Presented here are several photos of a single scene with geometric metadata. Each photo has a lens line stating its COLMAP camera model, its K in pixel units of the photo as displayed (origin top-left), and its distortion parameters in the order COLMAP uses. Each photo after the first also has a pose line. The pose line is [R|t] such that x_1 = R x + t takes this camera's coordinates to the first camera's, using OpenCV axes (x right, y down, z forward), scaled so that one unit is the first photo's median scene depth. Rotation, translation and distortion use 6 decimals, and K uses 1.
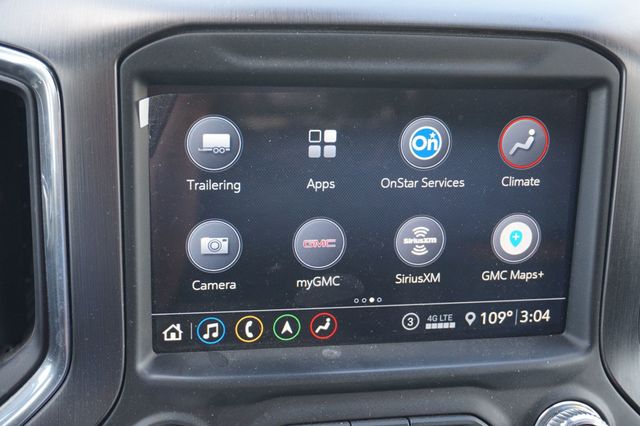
lens RADIAL K [[856.7, 0, 320.0], [0, 856.7, 213.0], [0, 0, 1]] dist [0.011187, 0.049122]
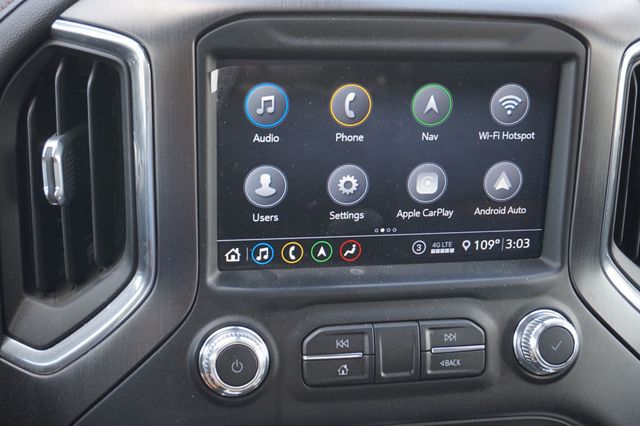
lens RADIAL K [[826.0, 0, 320.0], [0, 826.0, 213.0], [0, 0, 1]] dist [0.009010, 0.007681]
pose [[0.999976, -0.002996, 0.006219, -0.049666], [0.002751, 0.999238, 0.038931, 0.029617], [-0.006331, -0.038913, 0.999223, -0.221759]]
